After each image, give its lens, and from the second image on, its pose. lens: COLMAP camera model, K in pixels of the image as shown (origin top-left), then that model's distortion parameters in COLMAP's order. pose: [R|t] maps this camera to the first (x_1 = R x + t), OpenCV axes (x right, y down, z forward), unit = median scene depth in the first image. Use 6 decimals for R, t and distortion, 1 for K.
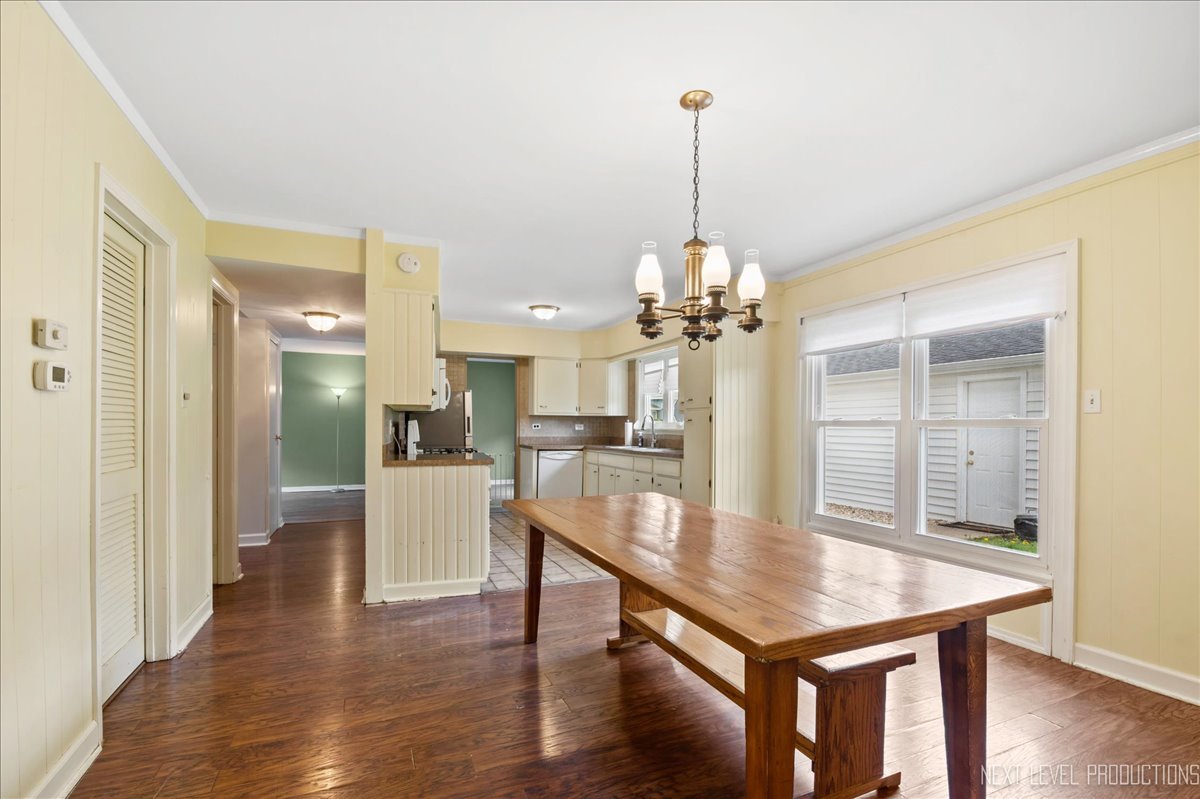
lens RADIAL K [[553.2, 0, 610.8], [0, 553.2, 427.8], [0, 0, 1]] dist [-0.005267, -0.000250]
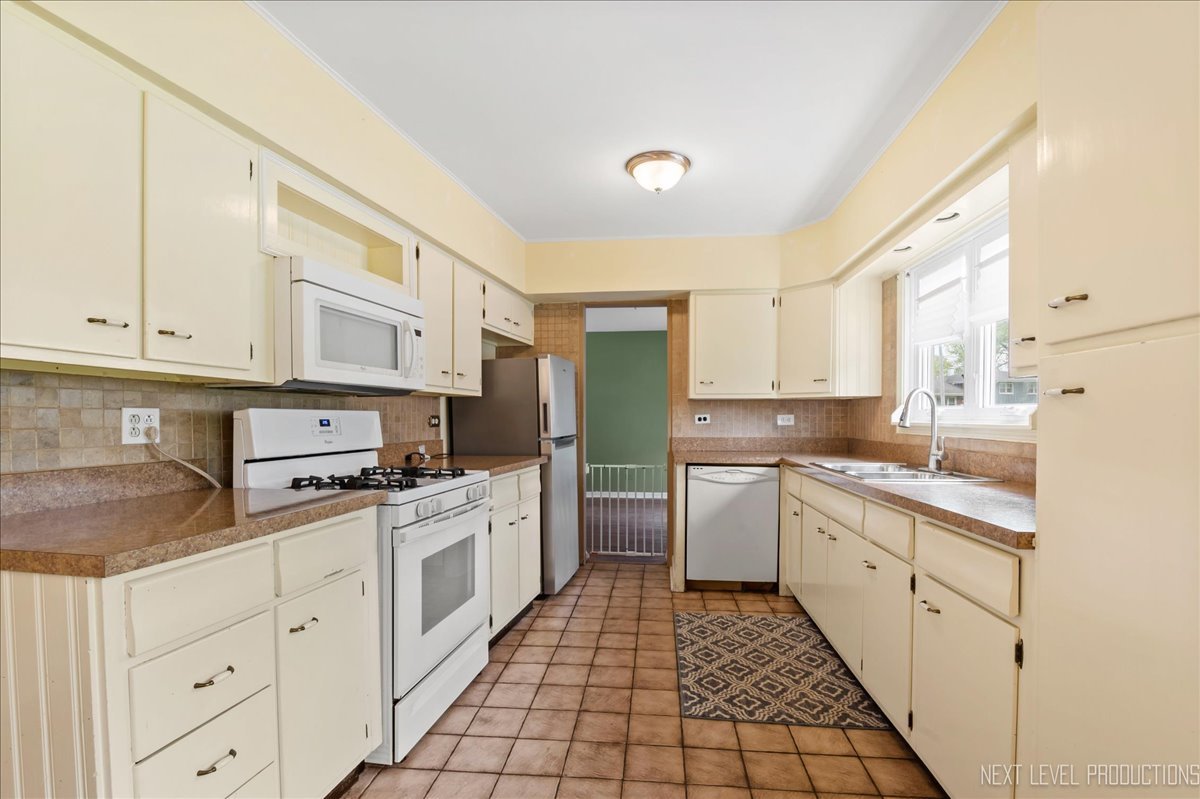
lens RADIAL K [[553.2, 0, 608.6], [0, 553.2, 431.8], [0, 0, 1]] dist [-0.005267, -0.000250]
pose [[0.874470, 0.004457, -0.485060, 0.060685], [0.006058, 0.999779, 0.020108, -0.001991], [0.485042, -0.020522, 0.874250, 0.499327]]
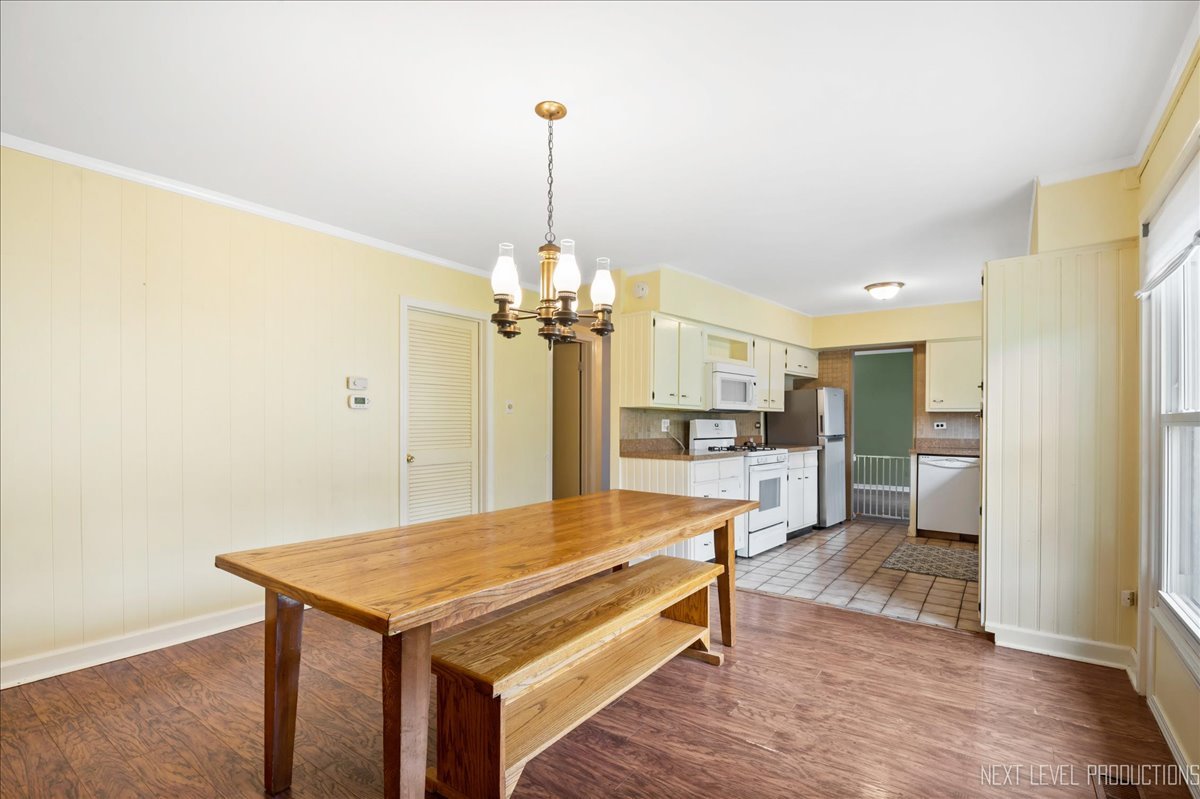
lens RADIAL K [[553.2, 0, 607.6], [0, 553.2, 423.0], [0, 0, 1]] dist [-0.005267, -0.000250]
pose [[0.508348, -0.003214, -0.861146, 0.345587], [-0.004635, 0.999968, -0.006468, 0.000755], [0.861139, 0.007279, 0.508317, 0.177854]]
